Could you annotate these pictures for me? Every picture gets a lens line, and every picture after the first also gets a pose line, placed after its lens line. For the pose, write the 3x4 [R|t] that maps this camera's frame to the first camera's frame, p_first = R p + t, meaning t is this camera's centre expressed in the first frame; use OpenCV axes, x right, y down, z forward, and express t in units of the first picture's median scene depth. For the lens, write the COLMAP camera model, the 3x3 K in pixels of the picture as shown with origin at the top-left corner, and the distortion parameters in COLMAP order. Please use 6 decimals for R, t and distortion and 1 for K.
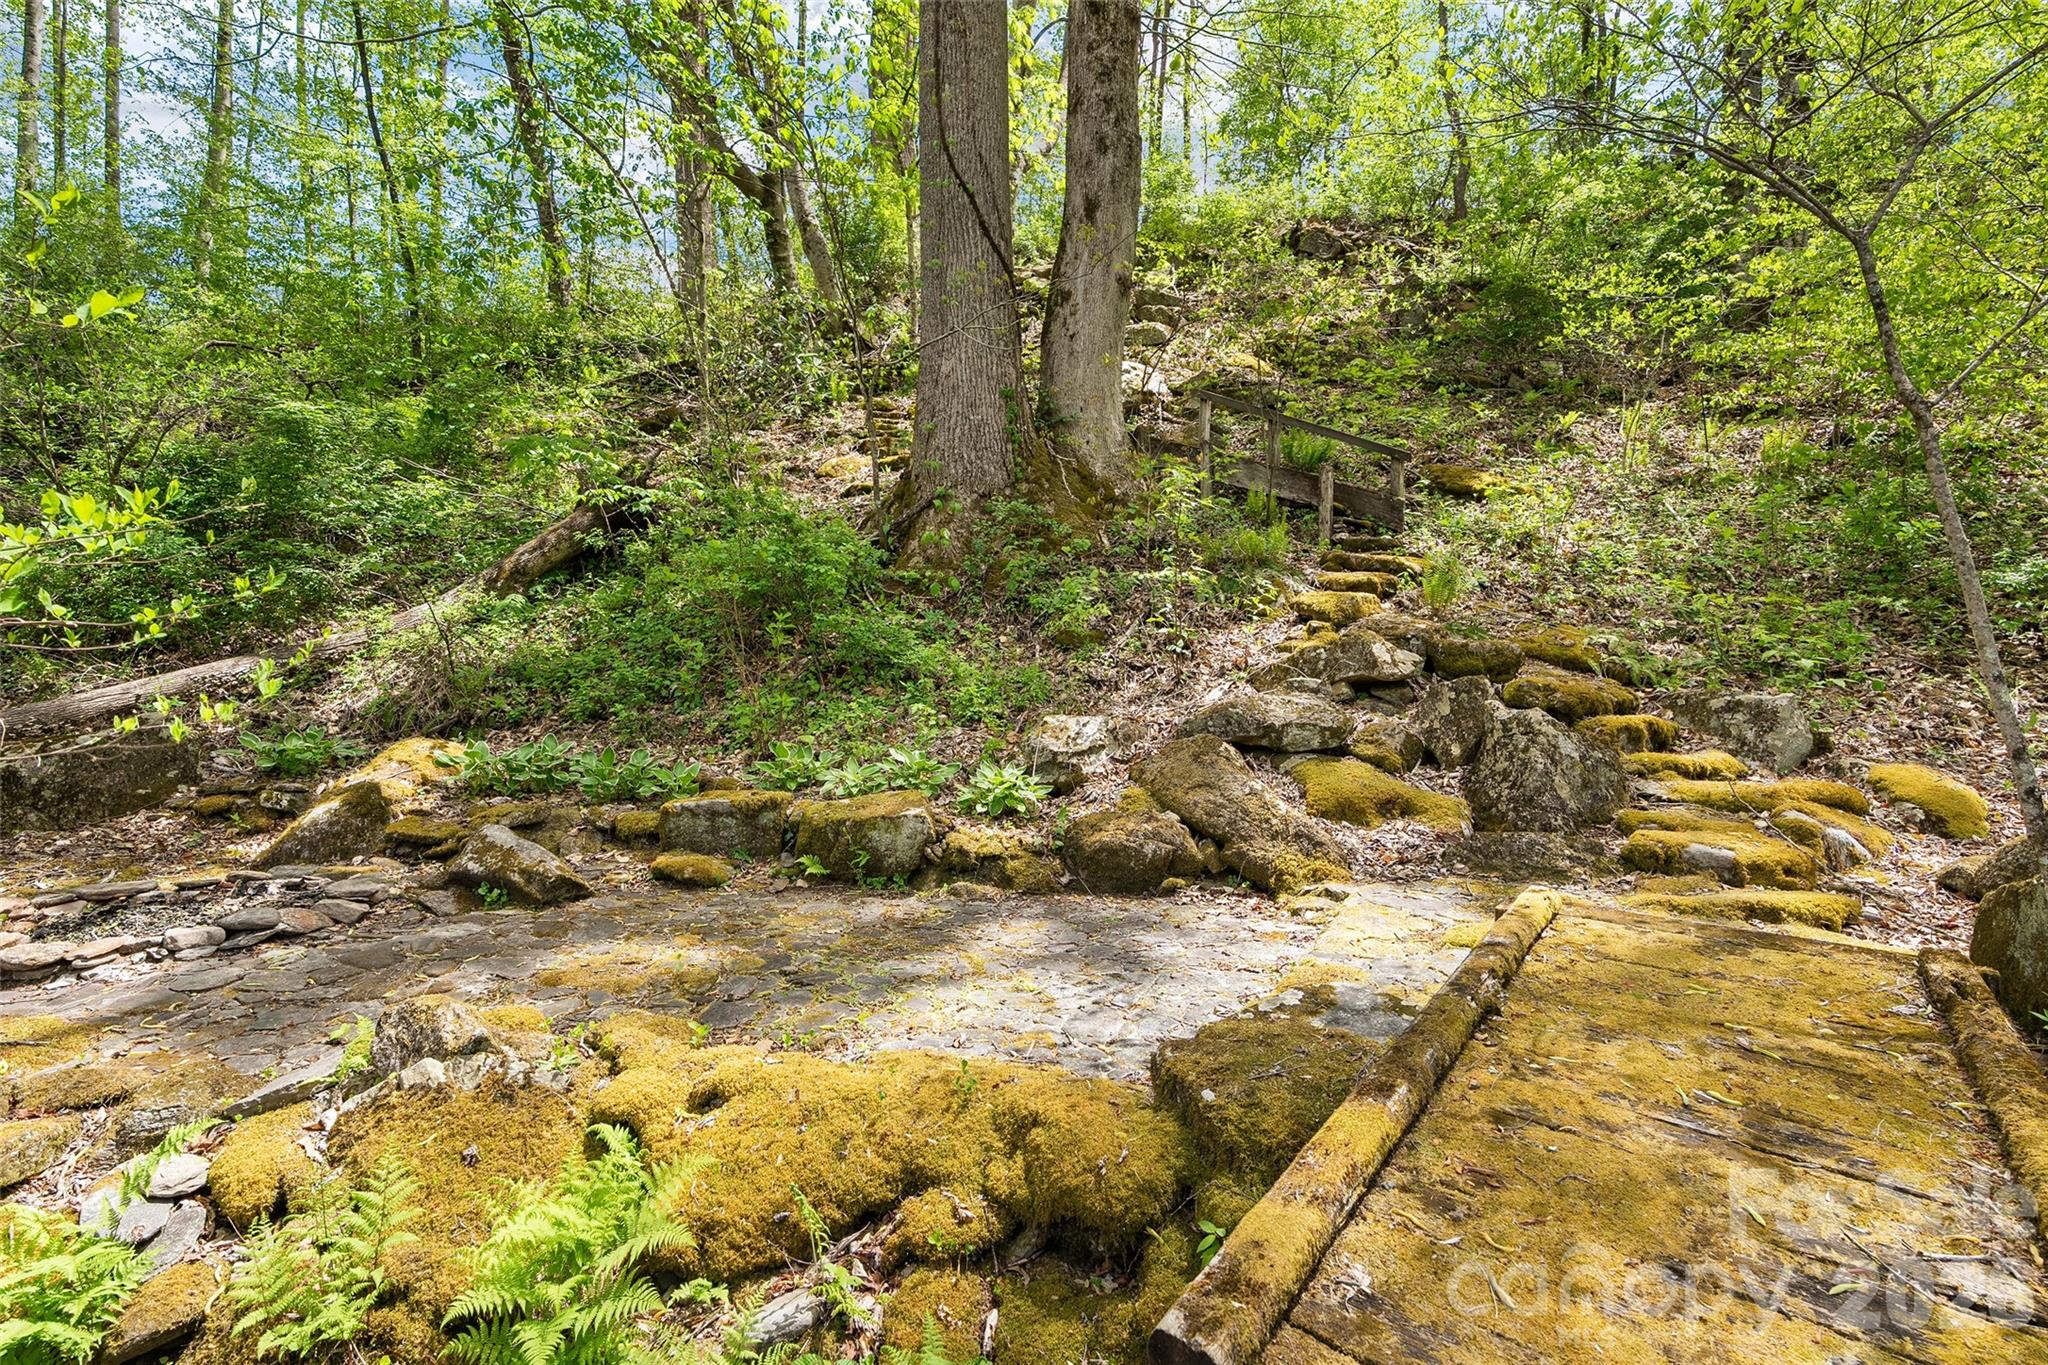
lens RADIAL K [[917.0, 0, 1017.2], [0, 917.0, 682.8], [0, 0, 1]] dist [-0.010258, 0.001252]
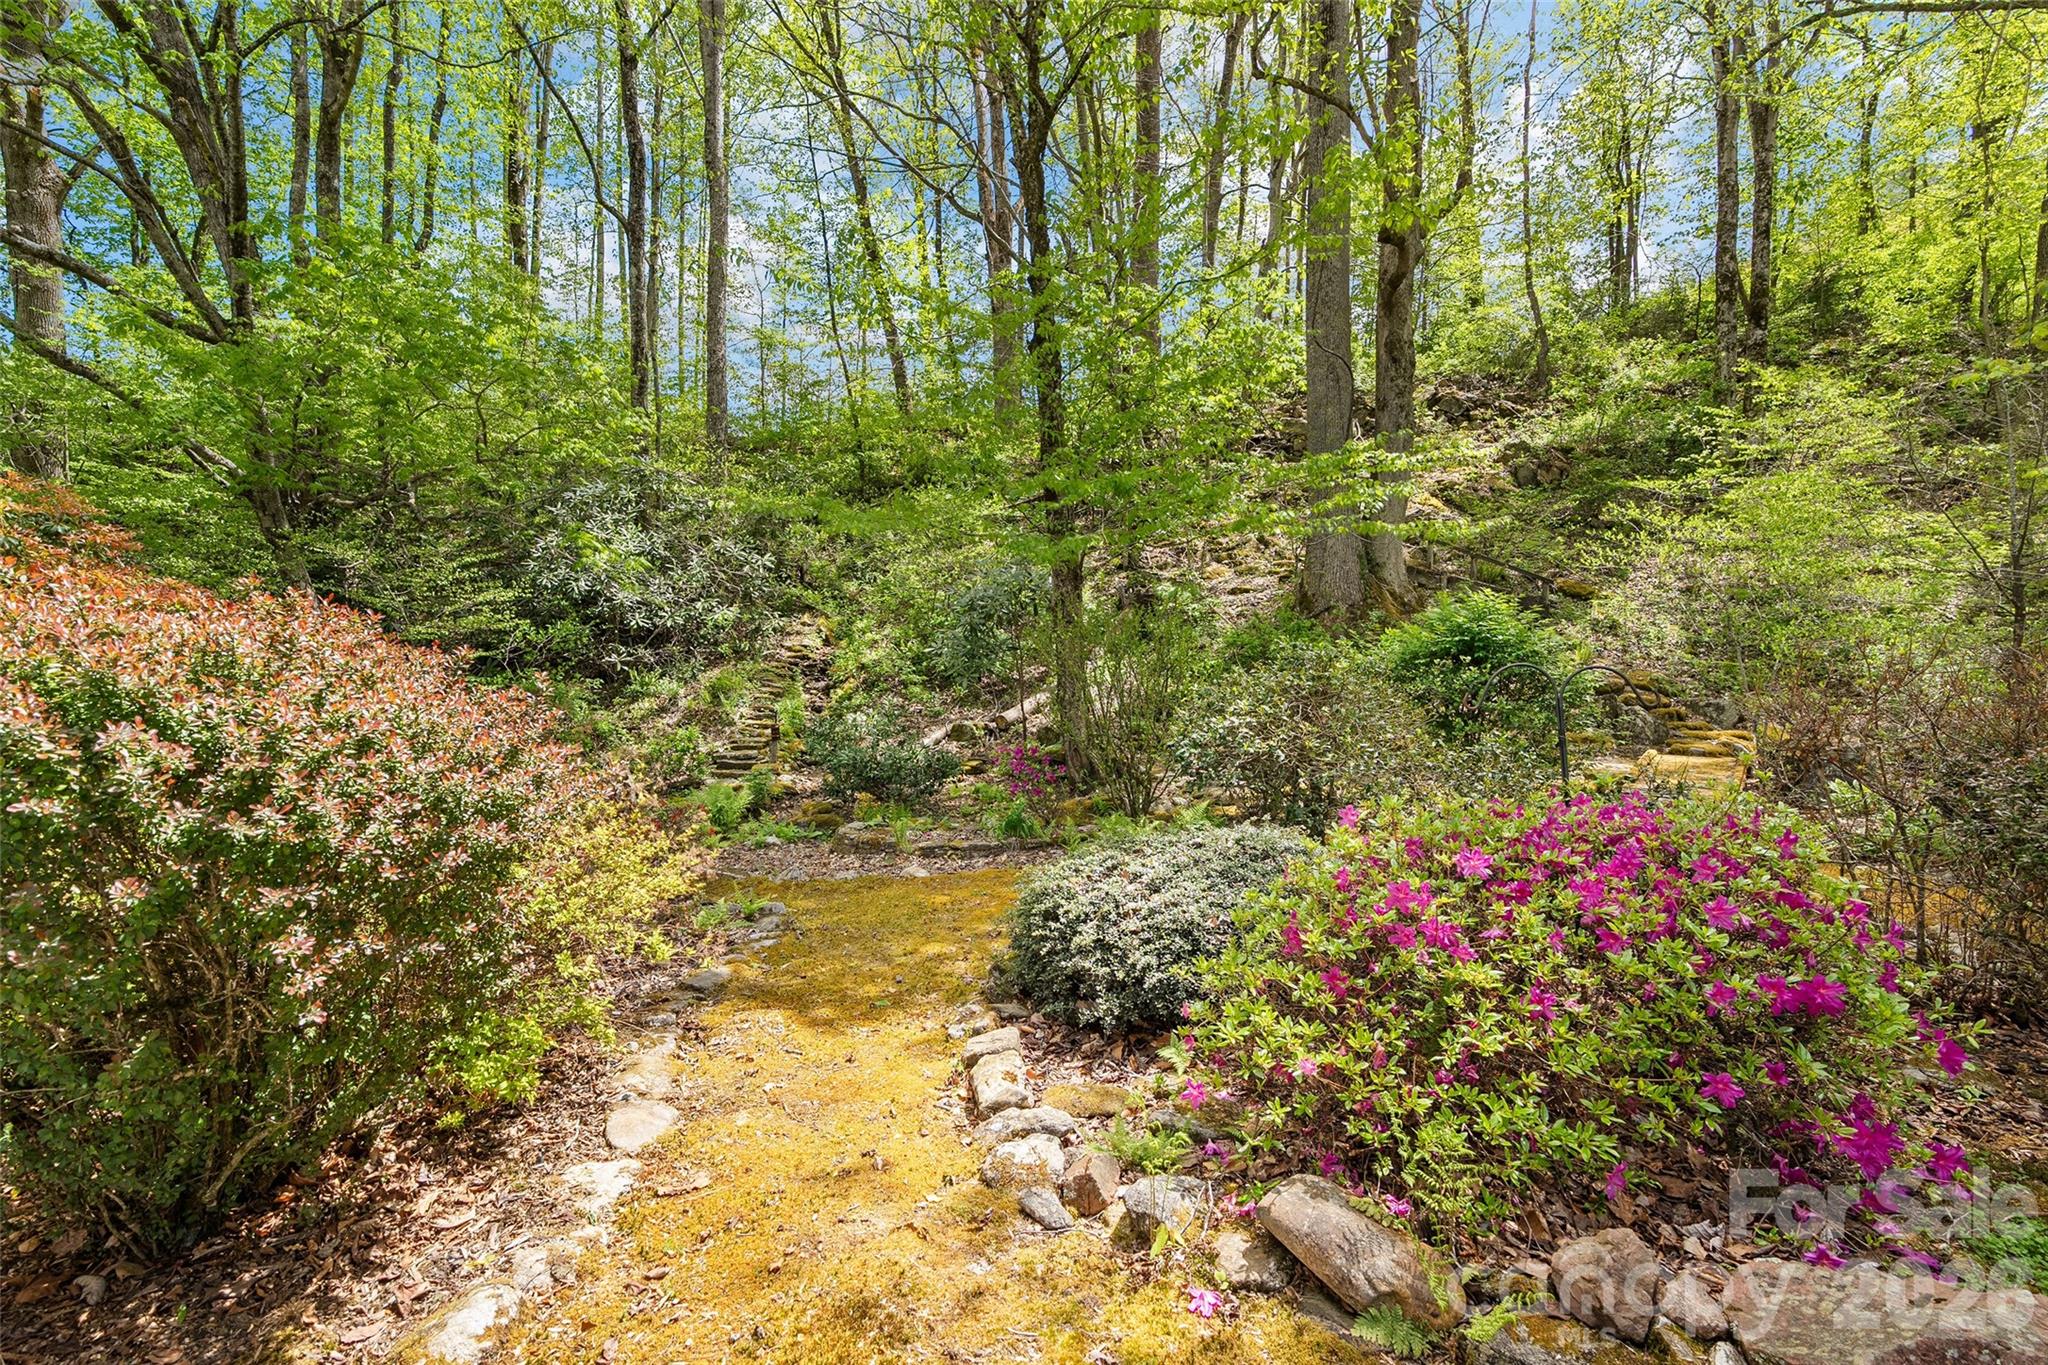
lens RADIAL K [[917.0, 0, 1017.2], [0, 917.0, 682.8], [0, 0, 1]] dist [-0.010258, 0.001252]
pose [[0.999892, -0.006296, -0.013260, -1.193814], [0.006189, 0.999948, -0.008075, -0.028928], [0.013310, 0.007992, 0.999879, -1.687749]]
